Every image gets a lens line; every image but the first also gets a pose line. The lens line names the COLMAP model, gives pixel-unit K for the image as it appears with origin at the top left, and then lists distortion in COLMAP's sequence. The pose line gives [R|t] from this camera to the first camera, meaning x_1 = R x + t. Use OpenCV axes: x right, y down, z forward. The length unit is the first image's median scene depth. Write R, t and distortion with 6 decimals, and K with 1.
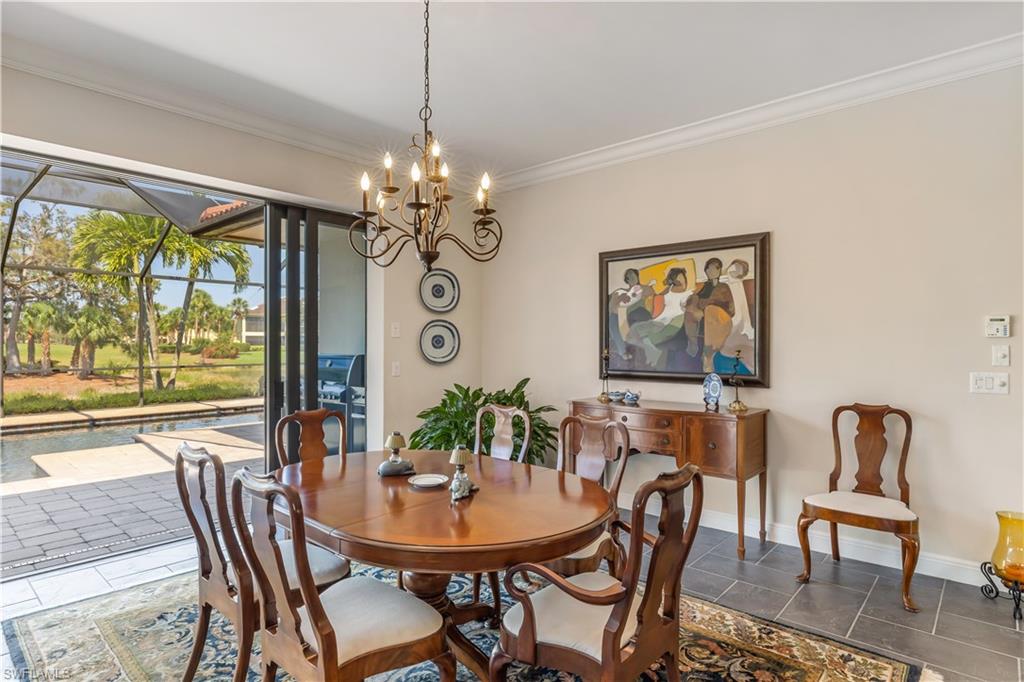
lens RADIAL K [[549.0, 0, 514.0], [0, 549.0, 340.6], [0, 0, 1]] dist [-0.008025, -0.000488]
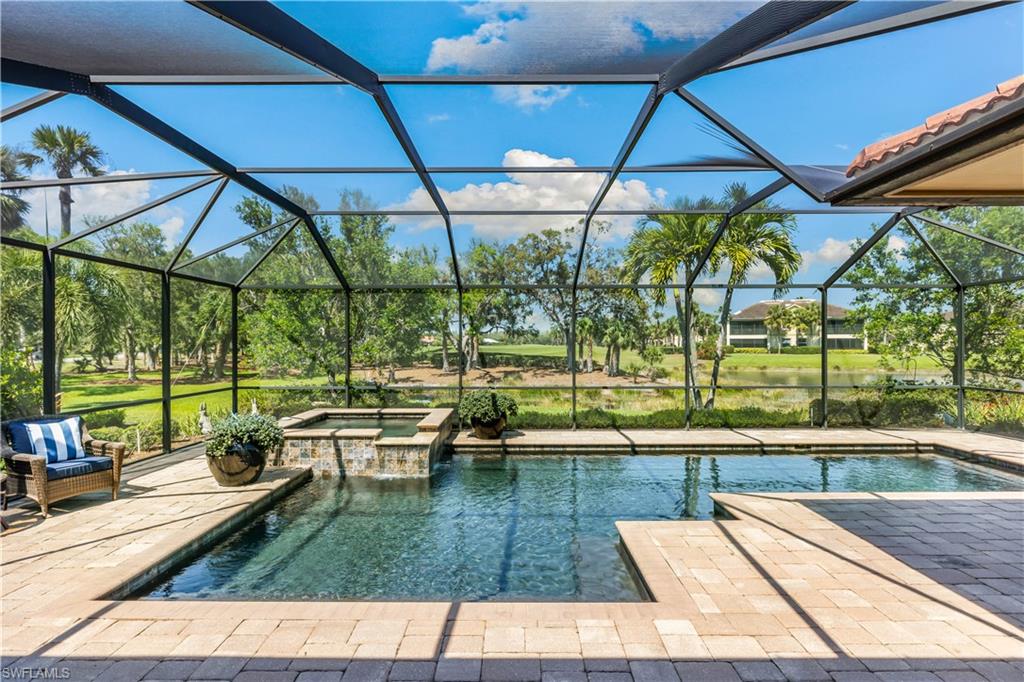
lens RADIAL K [[496.2, 0, 514.6], [0, 496.2, 342.9], [0, 0, 1]] dist [-0.006904, -0.000097]
pose [[0.660252, -0.003568, -0.751035, -0.656775], [0.006203, 0.999981, 0.000702, -0.071043], [0.751018, -0.005122, 0.660262, 0.622196]]
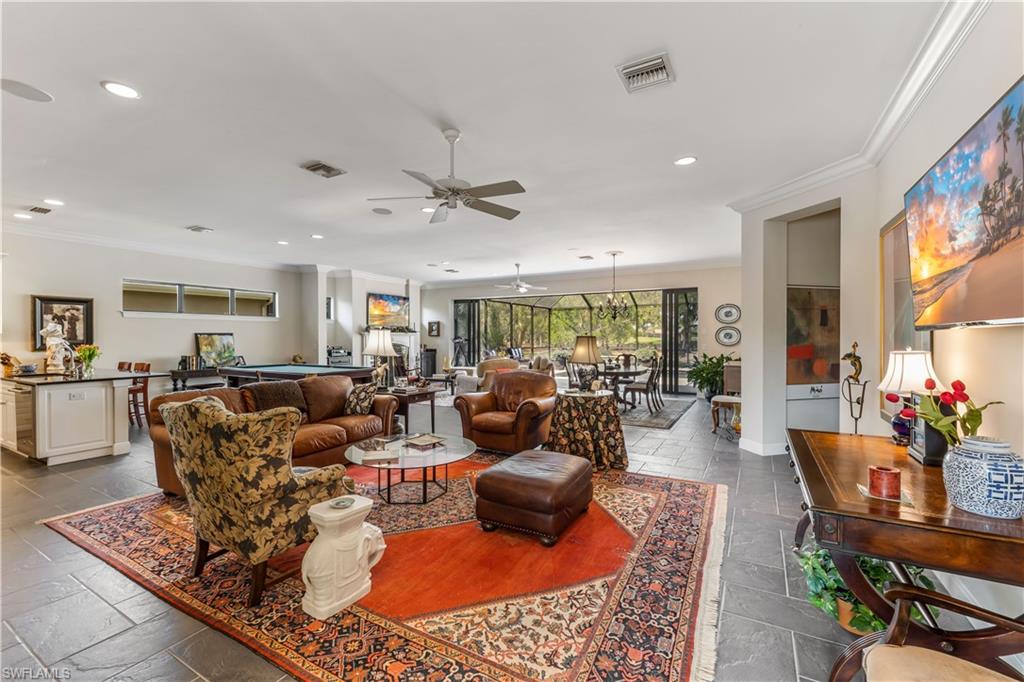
lens RADIAL K [[427.5, 0, 512.0], [0, 427.5, 341.0], [0, 0, 1]] dist [-0.000002, 0.000092]
pose [[0.199609, 0.008111, -0.979842, 1.643849], [0.006924, 0.999929, 0.009688, -0.000019], [0.979851, -0.008718, 0.199538, -0.270271]]
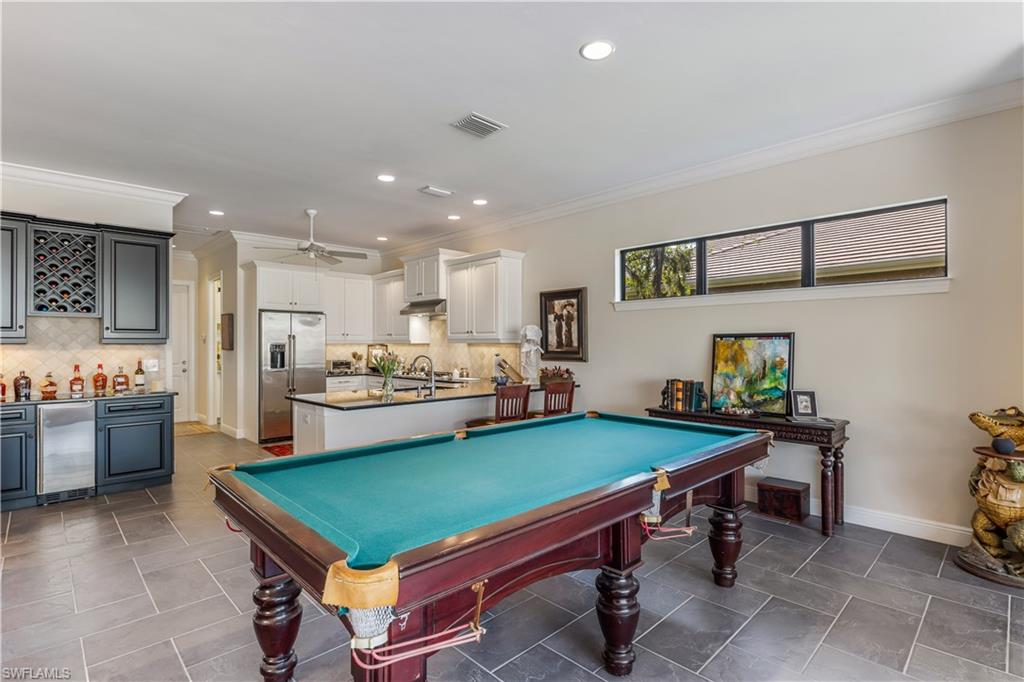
lens RADIAL K [[496.2, 0, 514.6], [0, 496.2, 342.9], [0, 0, 1]] dist [-0.006904, -0.000097]
pose [[-0.997049, 0.001216, 0.076758, -0.071659], [0.000752, 0.999981, -0.006066, -0.001807], [-0.076764, -0.005990, -0.997031, -0.186668]]
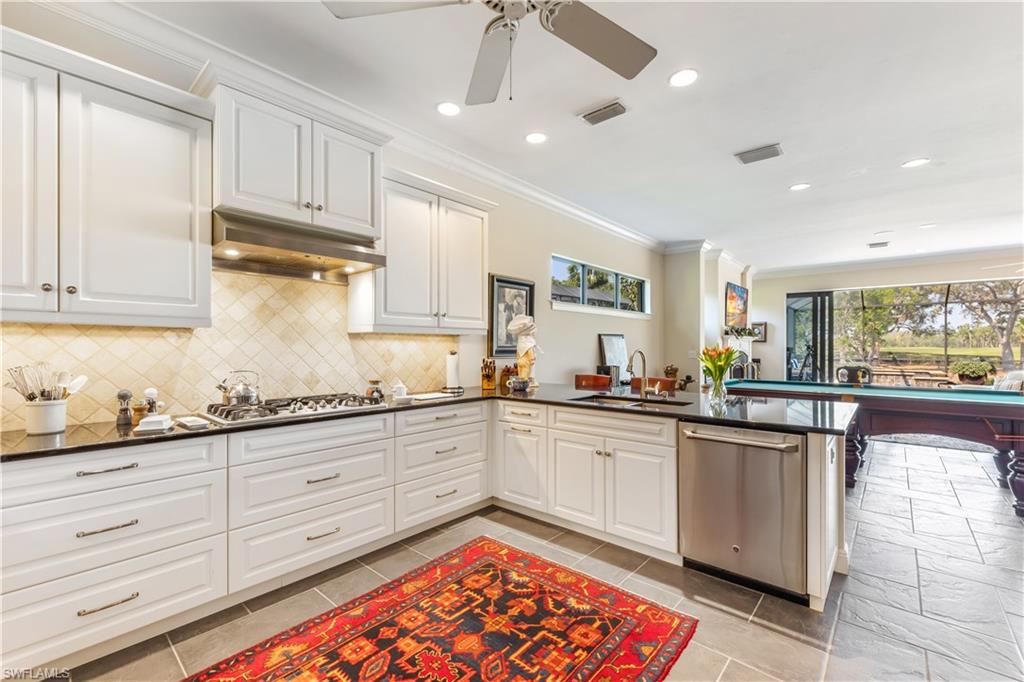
lens RADIAL K [[432.0, 0, 514.3], [0, 432.0, 344.8], [0, 0, 1]] dist [-0.000778, 0.000095]
pose [[0.001866, -0.004180, -0.999990, 0.900046], [0.003406, 0.999985, -0.004174, 0.011817], [0.999992, -0.003398, 0.001880, -1.478124]]
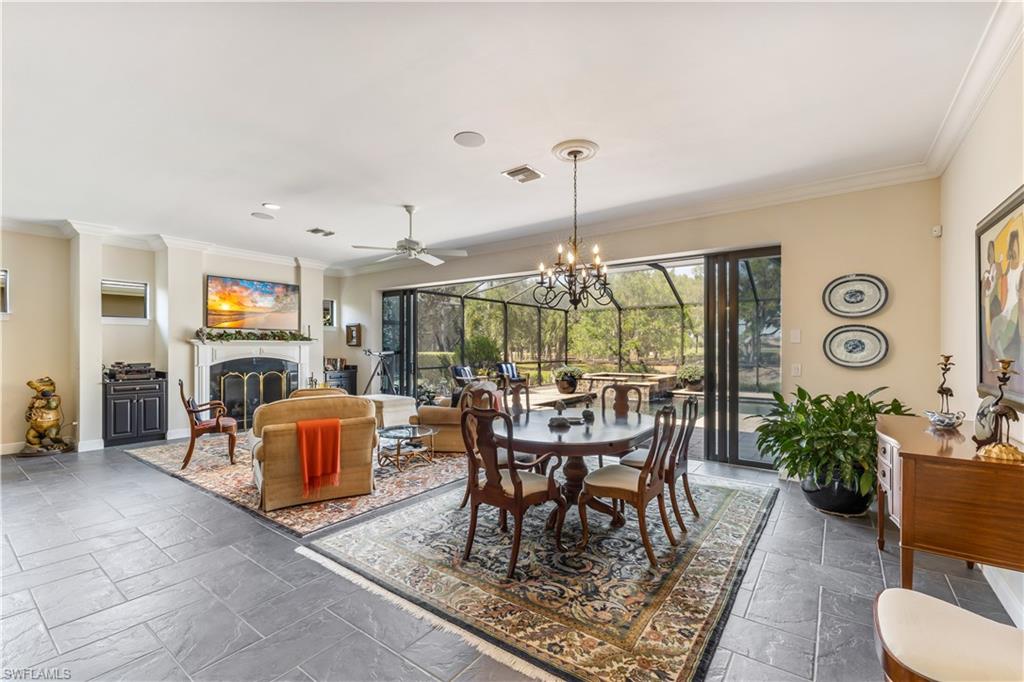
lens RADIAL K [[439.1, 0, 514.8], [0, 439.1, 346.1], [0, 0, 1]] dist [0.000456, 0.000079]
pose [[0.087306, -0.003167, -0.996177, 0.710091], [0.004884, 0.999984, -0.002751, 0.000817], [0.996170, -0.004625, 0.087320, 0.351713]]
